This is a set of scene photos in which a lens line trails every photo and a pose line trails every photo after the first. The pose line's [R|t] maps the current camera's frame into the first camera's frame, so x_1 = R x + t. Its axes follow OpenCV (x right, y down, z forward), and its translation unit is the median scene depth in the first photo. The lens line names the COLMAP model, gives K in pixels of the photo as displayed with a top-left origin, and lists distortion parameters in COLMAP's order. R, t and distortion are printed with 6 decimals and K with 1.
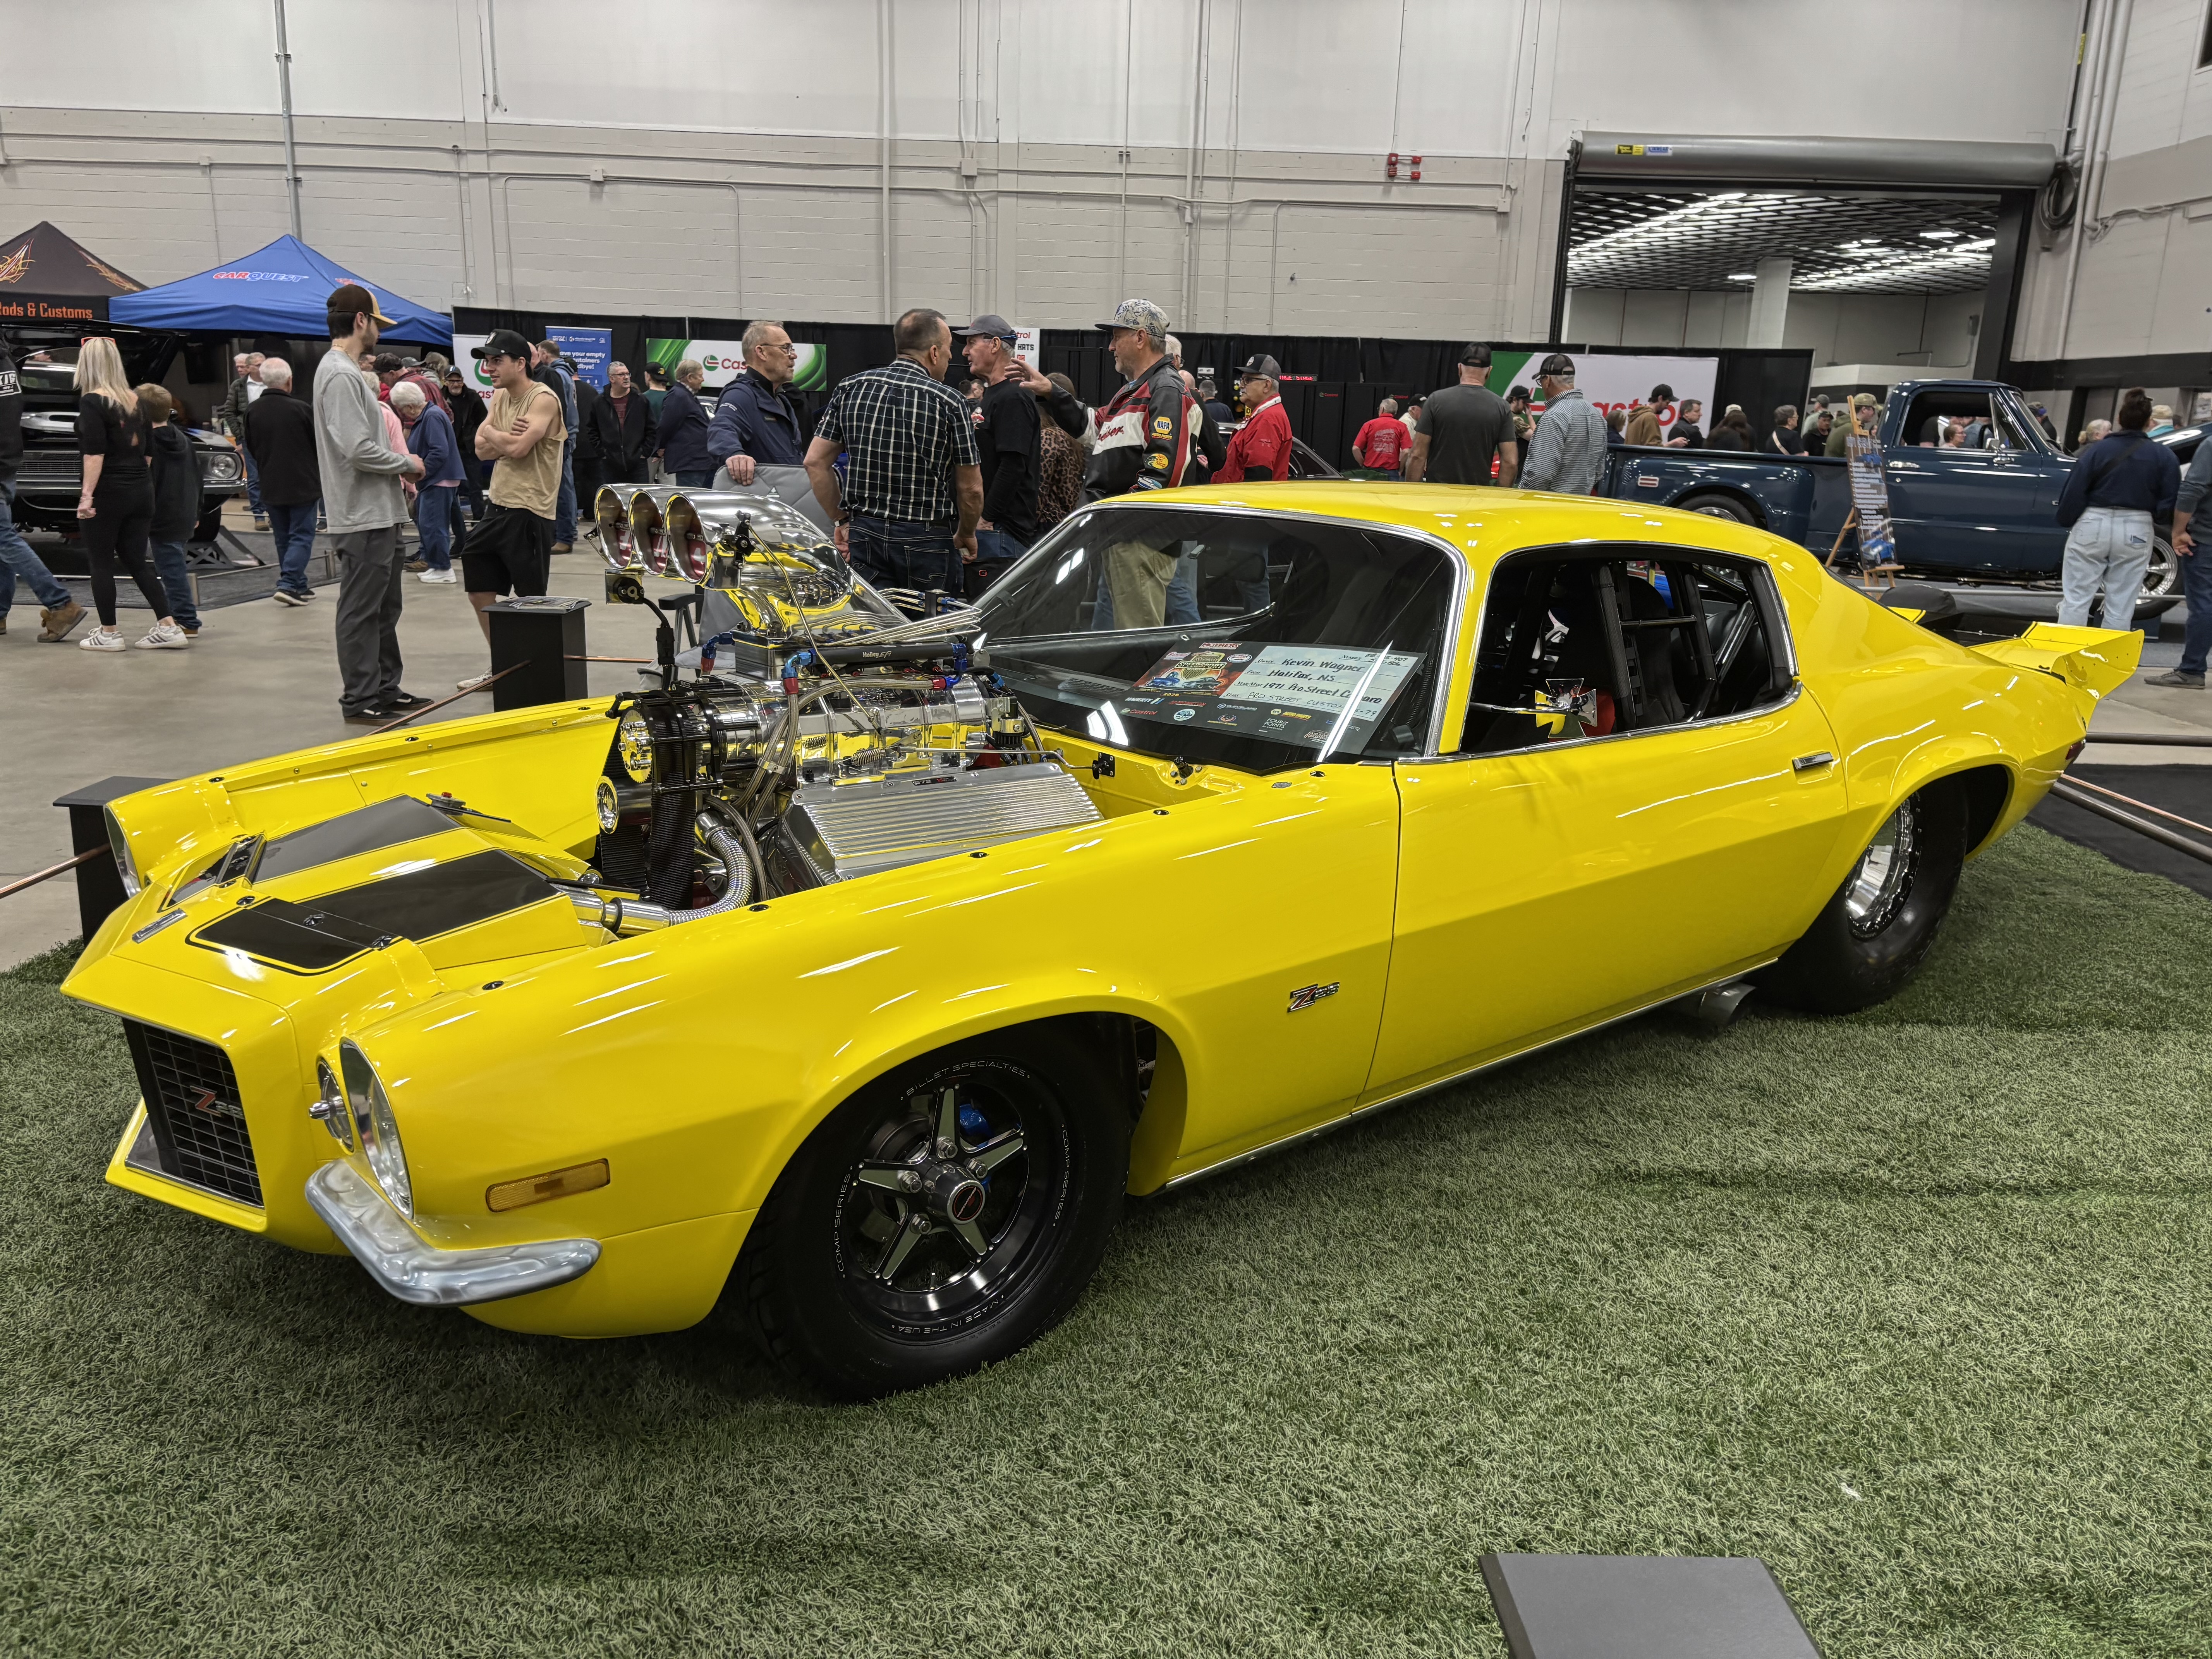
lens RADIAL K [[1660.9, 0, 1118.0], [0, 1660.9, 831.2], [0, 0, 1]] dist [0.041572, -0.034406]
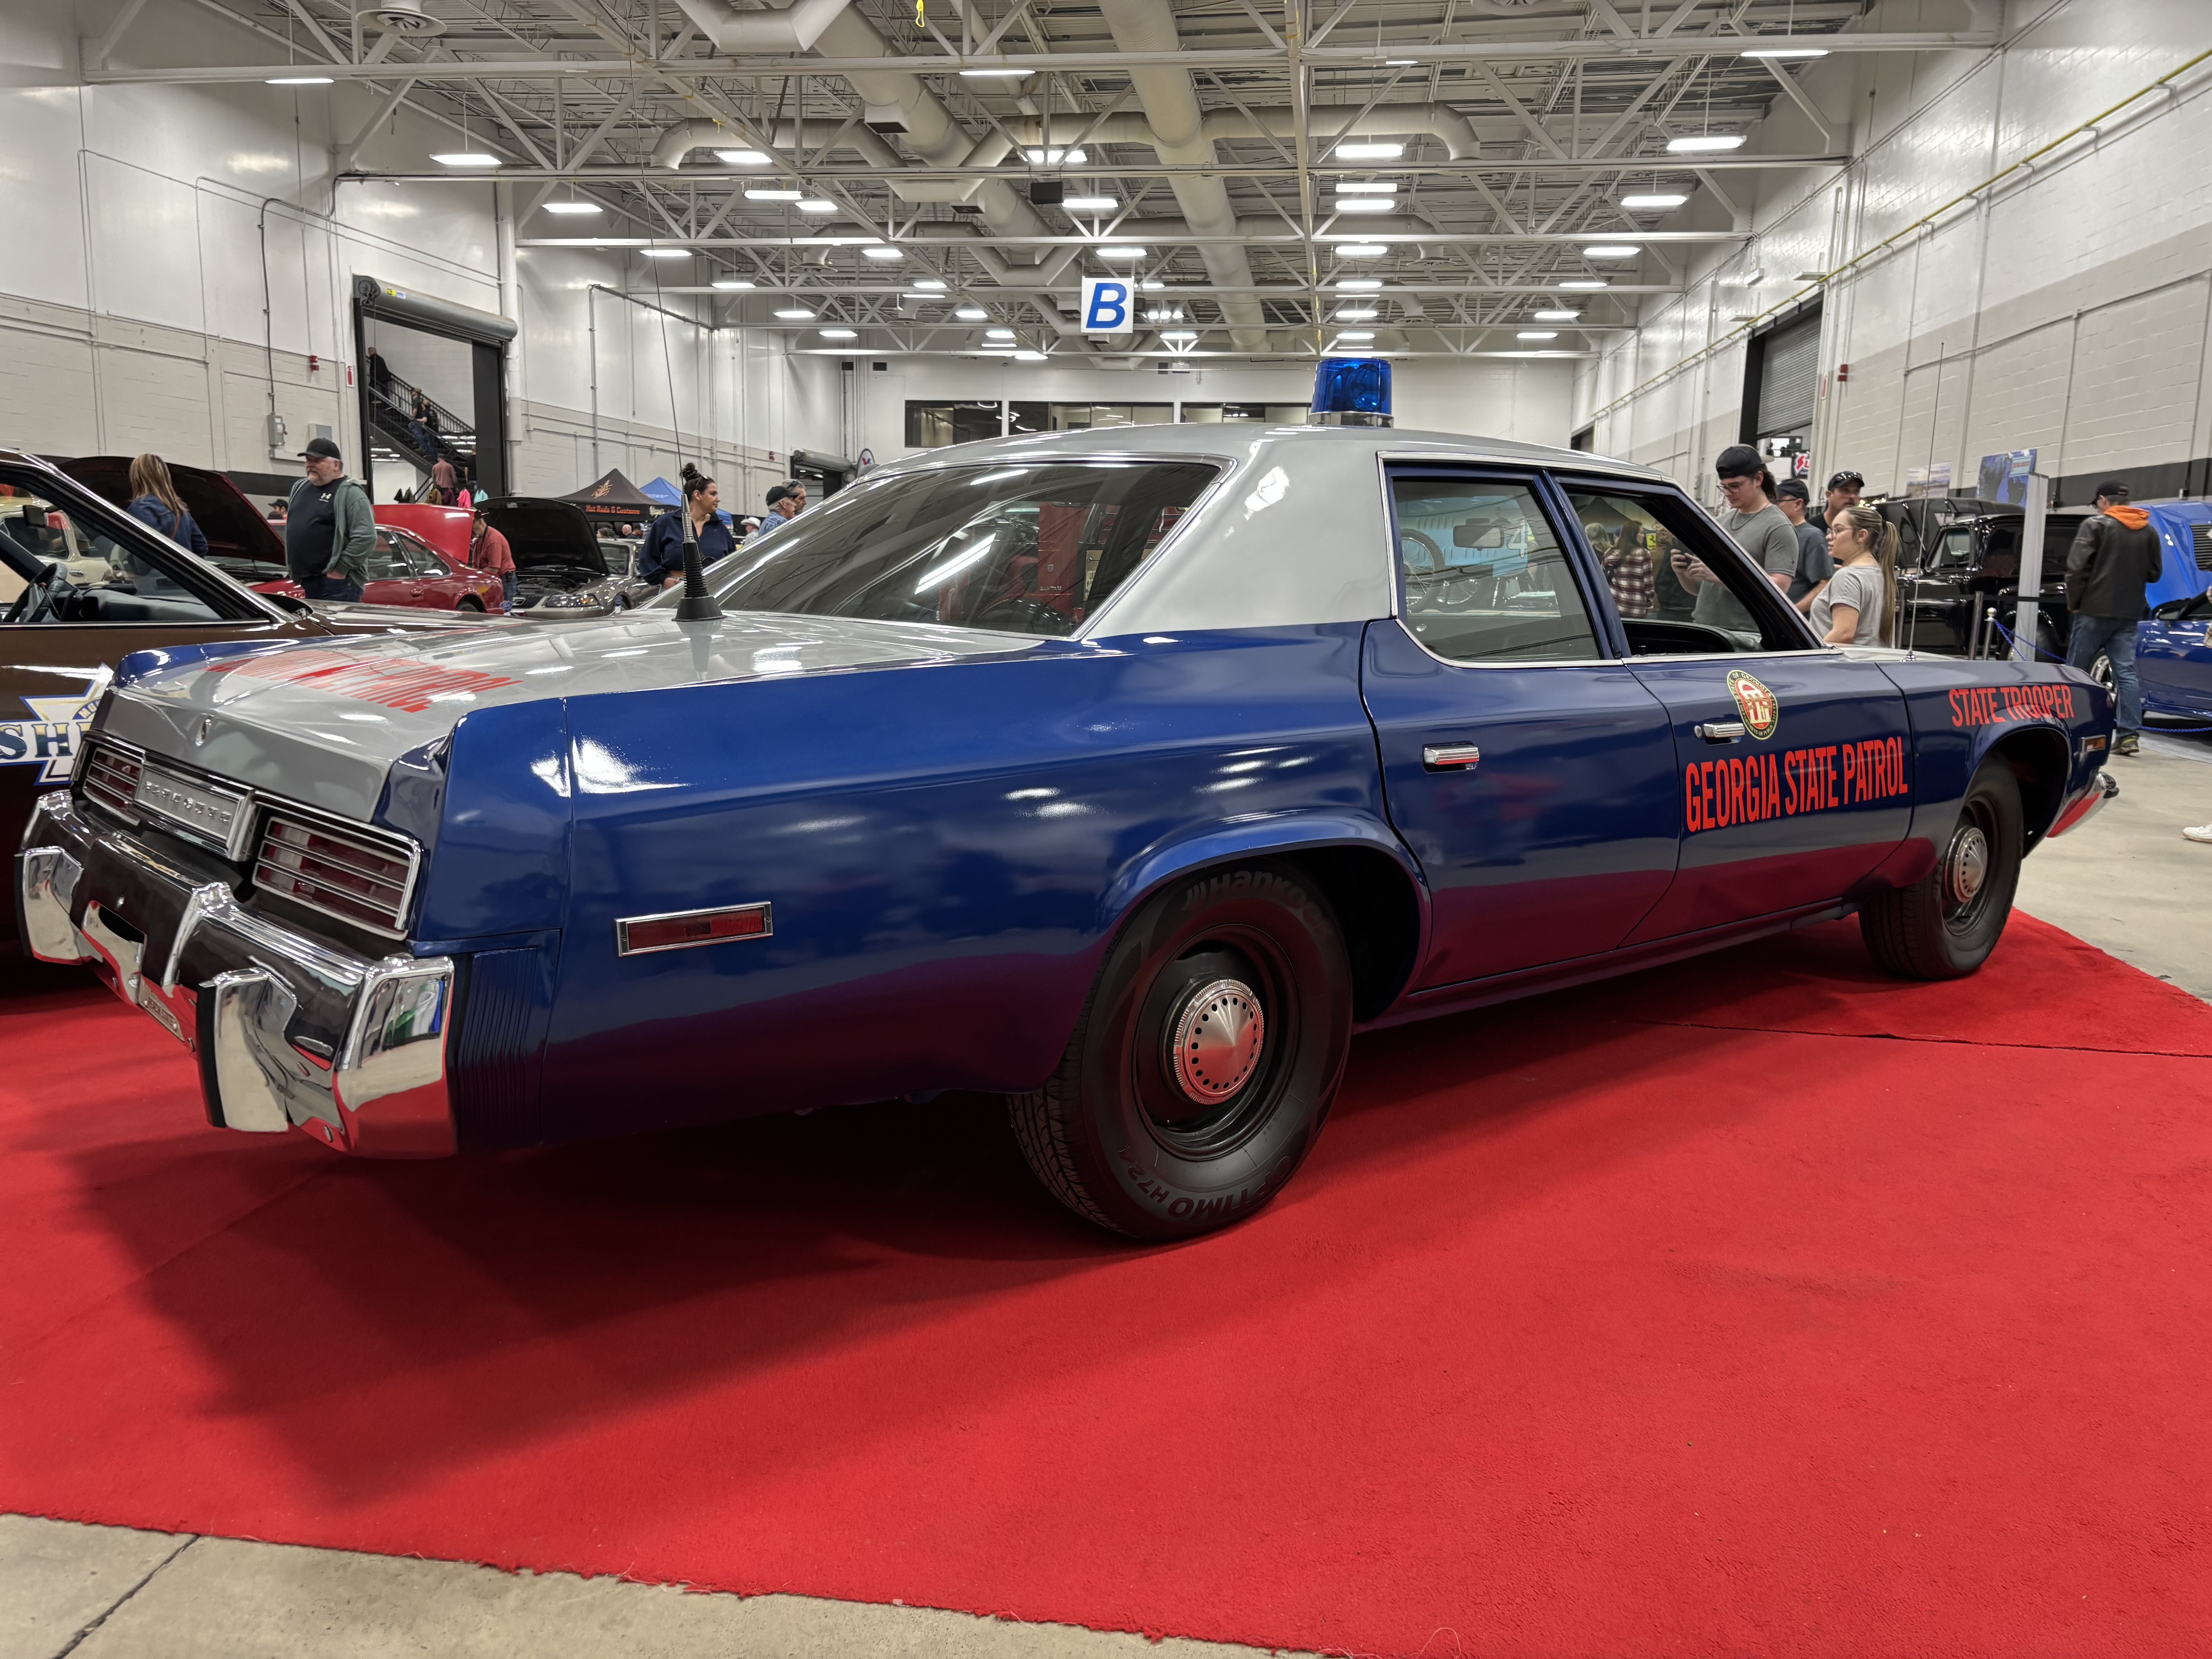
lens RADIAL K [[1660.9, 0, 1102.9], [0, 1660.9, 821.6], [0, 0, 1]] dist [0.041572, -0.034406]
pose [[0.140654, -0.189757, 0.971704, -2.469558], [0.219395, 0.963034, 0.156307, -0.116187], [-0.965444, 0.191202, 0.177087, 0.101250]]
